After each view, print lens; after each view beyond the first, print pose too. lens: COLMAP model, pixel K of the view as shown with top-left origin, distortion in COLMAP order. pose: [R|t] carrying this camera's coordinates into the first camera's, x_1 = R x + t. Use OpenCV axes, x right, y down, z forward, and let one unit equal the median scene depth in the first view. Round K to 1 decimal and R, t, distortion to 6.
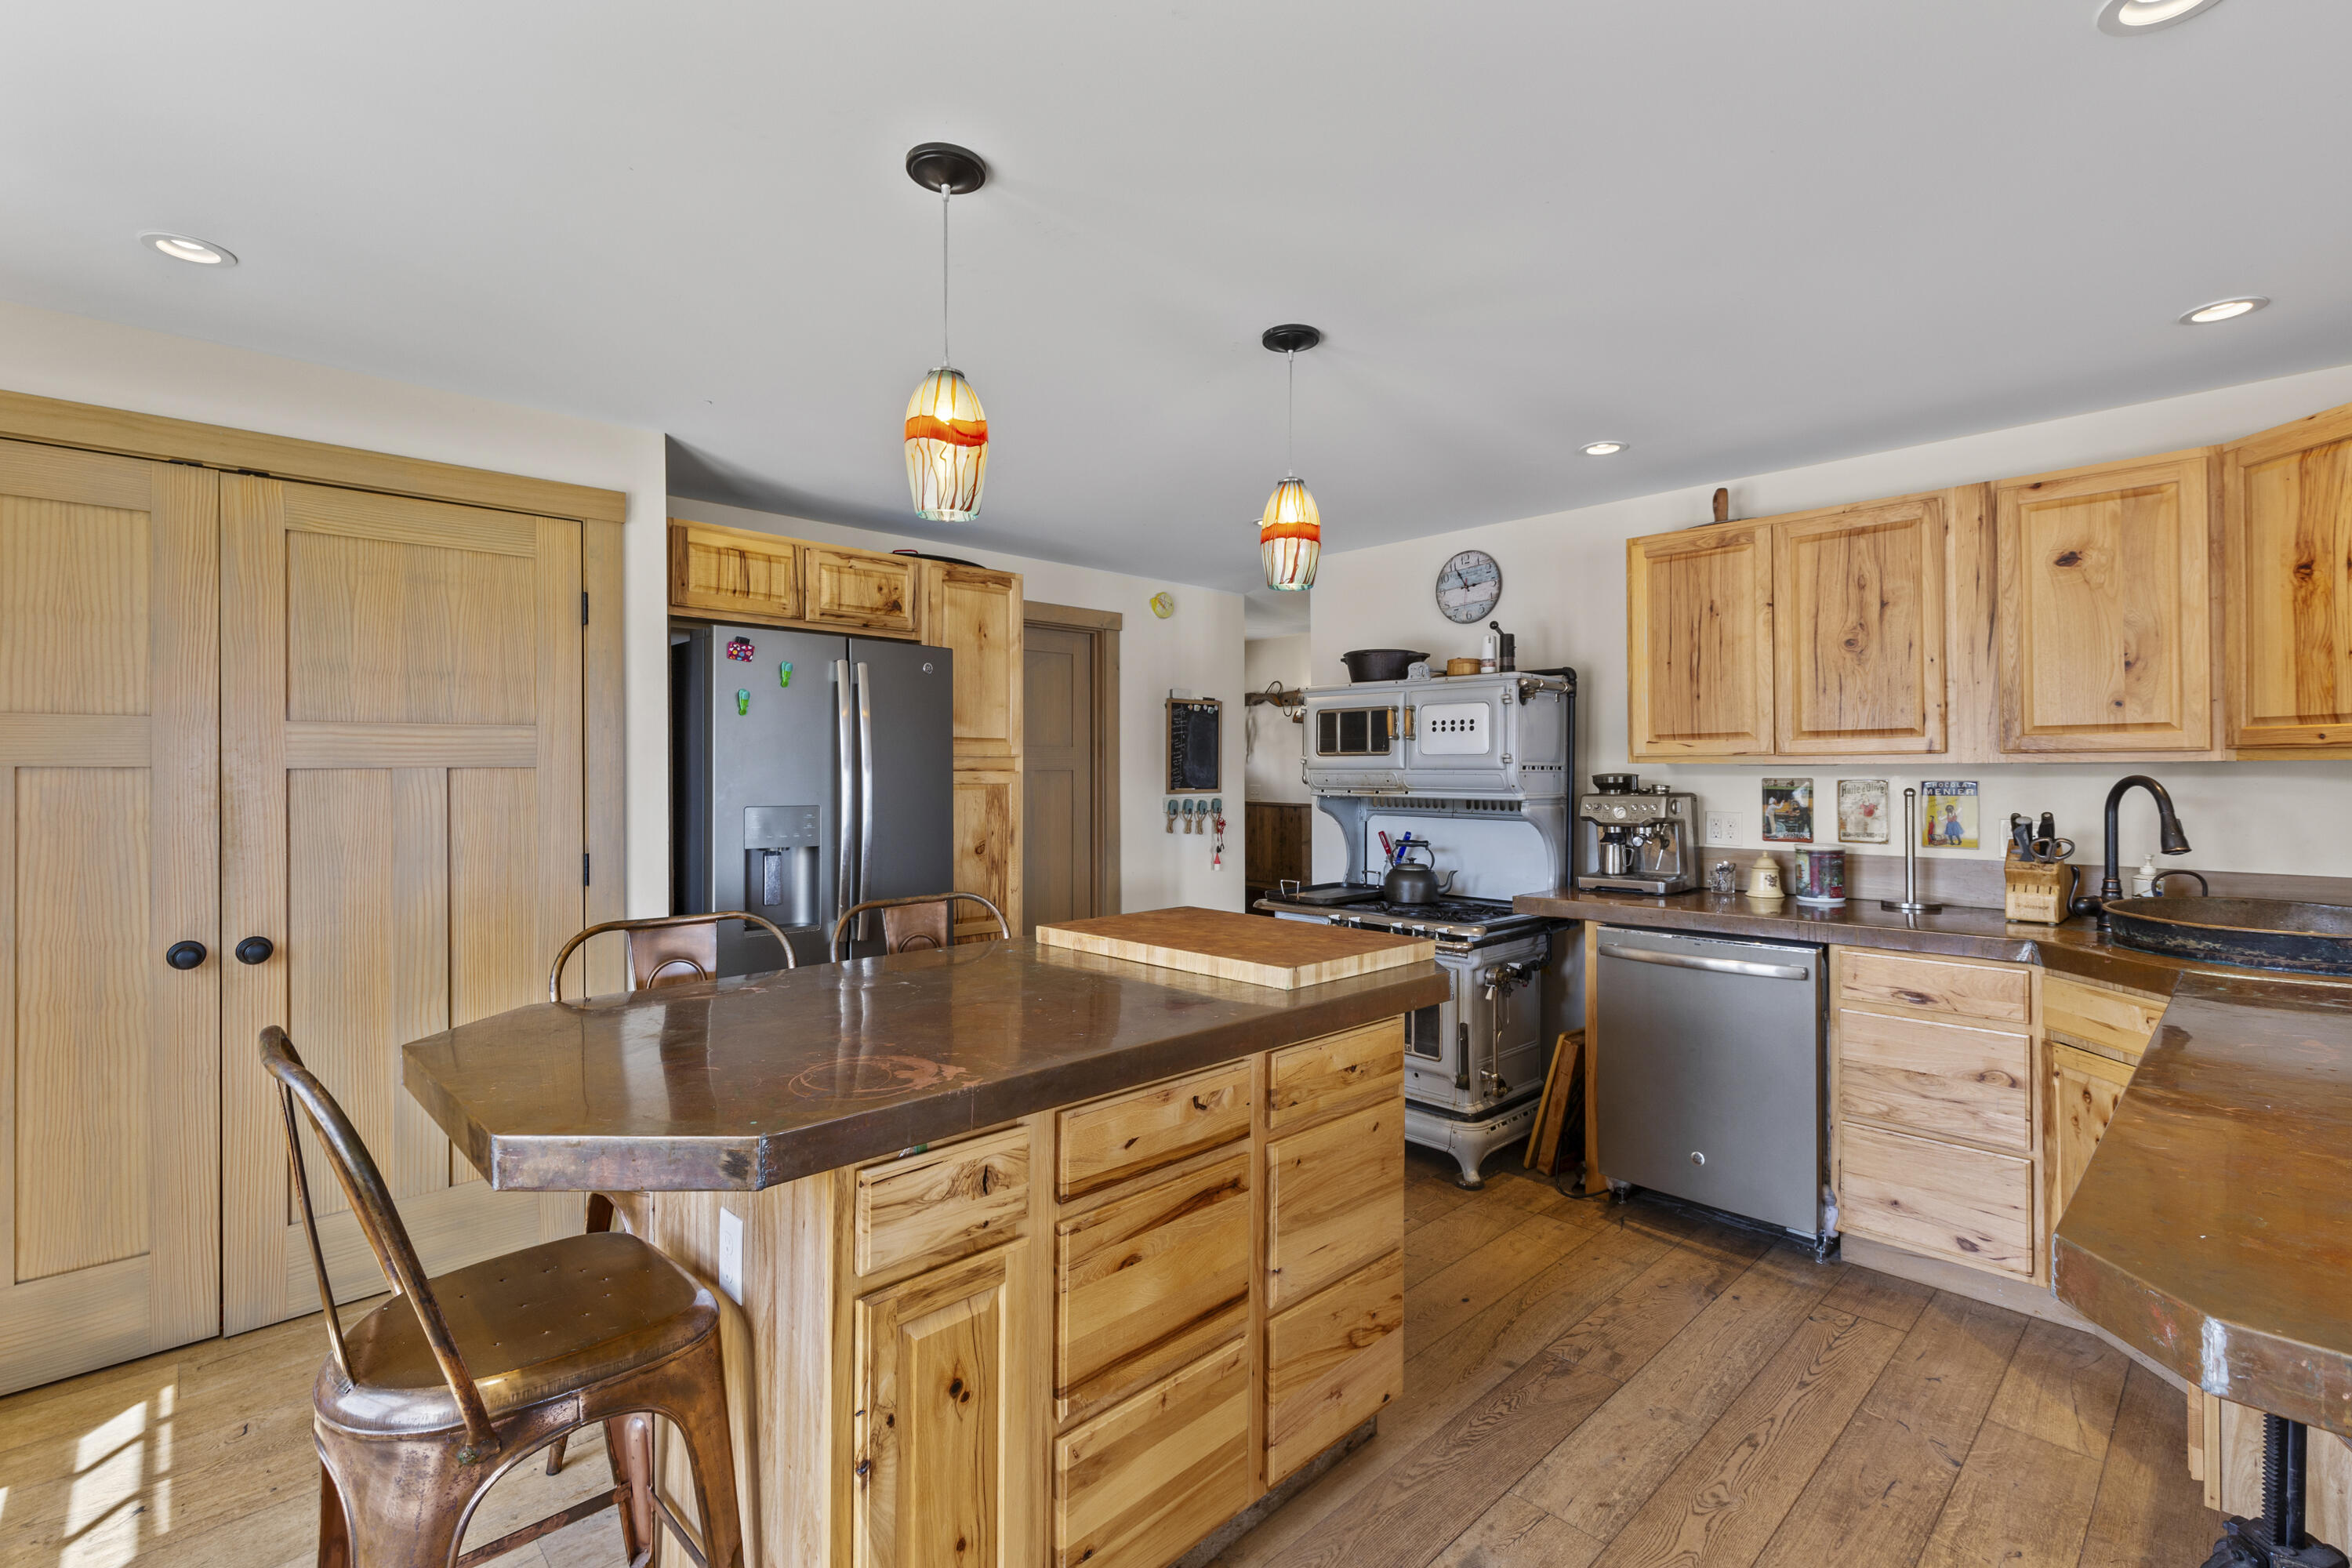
lens RADIAL K [[1054.3, 0, 1182.6], [0, 1054.3, 771.9], [0, 0, 1]] dist [0.005461, -0.000093]
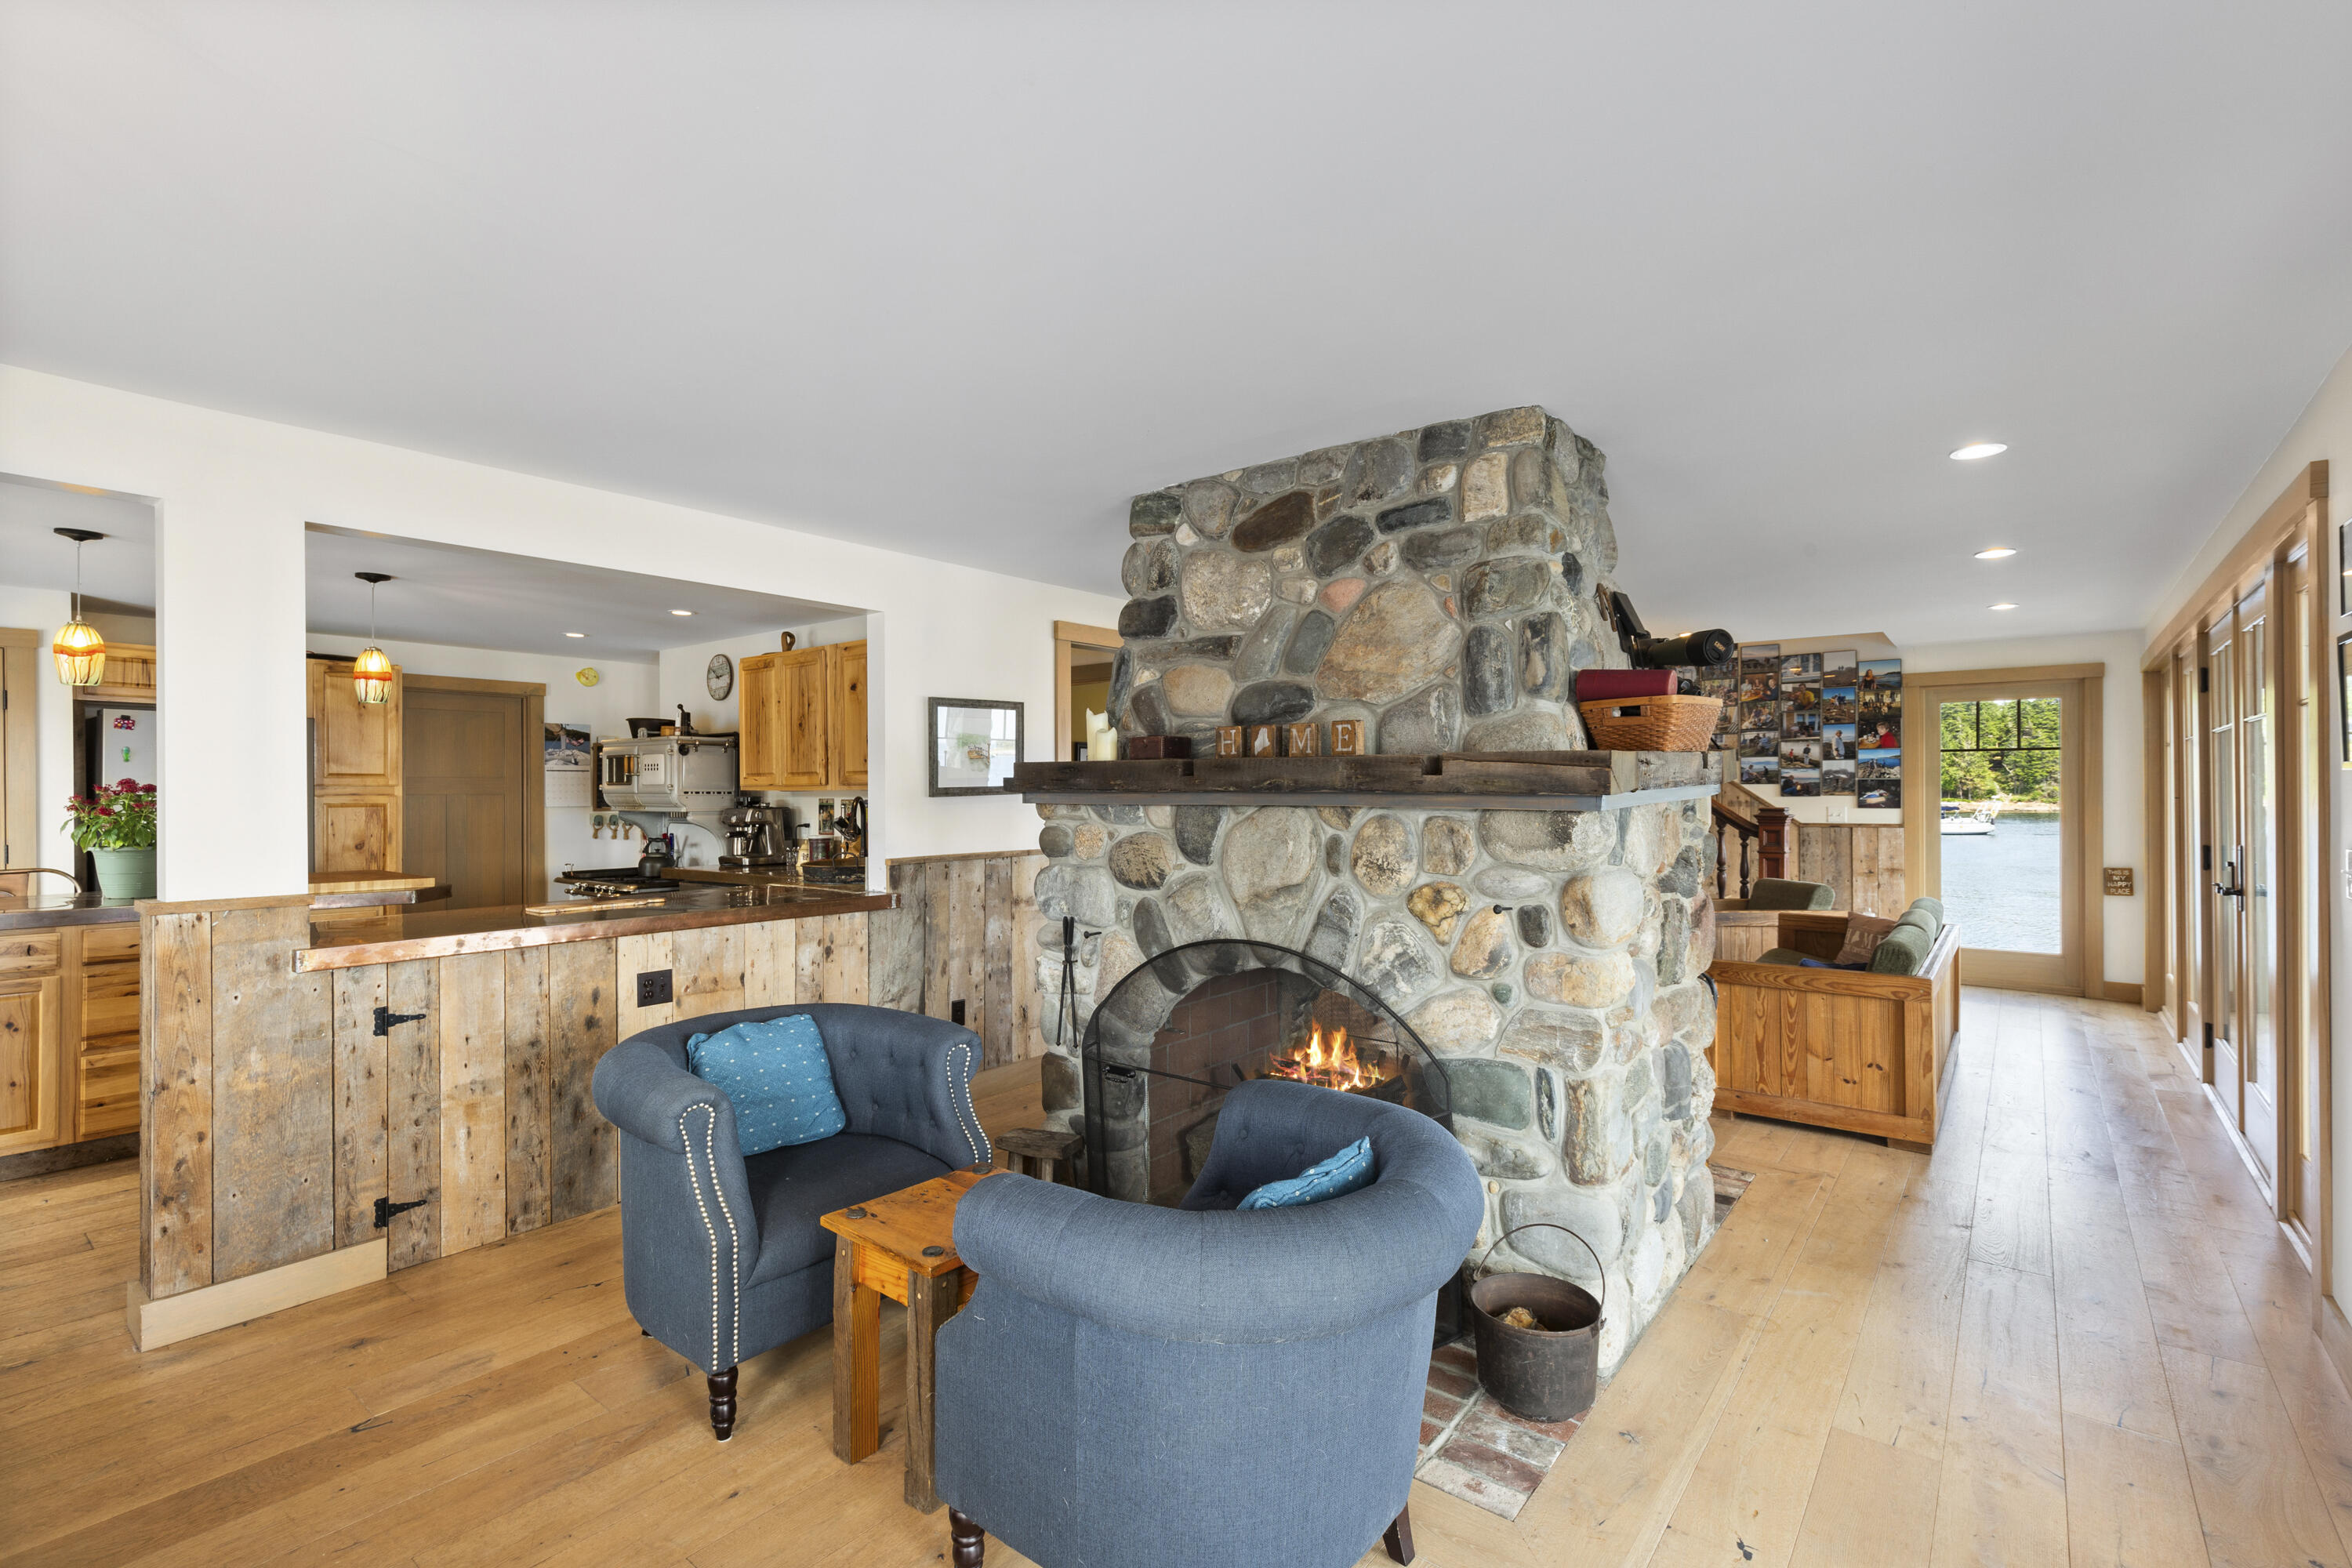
lens RADIAL K [[1054.3, 0, 1190.5], [0, 1054.3, 790.8], [0, 0, 1]] dist [0.005461, -0.000093]
pose [[0.990519, -0.001782, 0.137361, 0.883868], [0.002292, 0.999991, -0.003554, 0.001054], [-0.137354, 0.003836, 0.990515, -0.772226]]
